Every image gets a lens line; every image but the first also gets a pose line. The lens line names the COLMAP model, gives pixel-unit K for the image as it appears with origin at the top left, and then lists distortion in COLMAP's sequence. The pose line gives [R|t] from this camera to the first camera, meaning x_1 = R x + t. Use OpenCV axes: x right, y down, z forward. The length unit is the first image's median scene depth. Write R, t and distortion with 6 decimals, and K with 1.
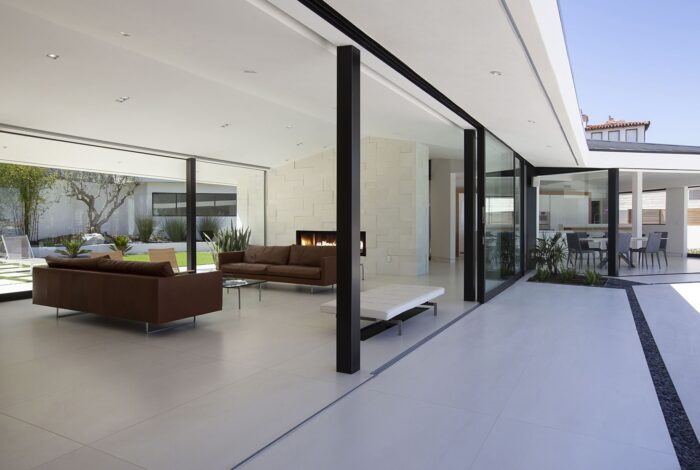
lens RADIAL K [[502.9, 0, 350.0], [0, 502.9, 235.0], [0, 0, 1]] dist [0.005839, 0.002336]
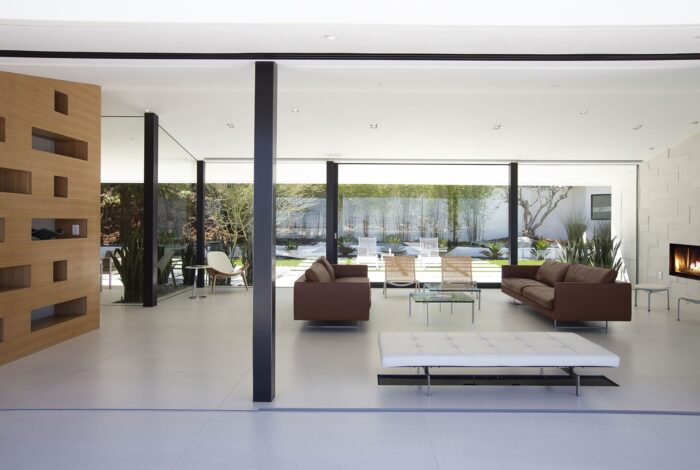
lens RADIAL K [[474.5, 0, 350.0], [0, 474.5, 235.0], [0, 0, 1]] dist [-0.003418, -0.001157]
pose [[0.420902, 0.031546, -0.906557, 0.312508], [-0.024358, 0.999428, 0.023469, -0.025083], [0.906779, 0.012204, 0.421430, 0.286283]]
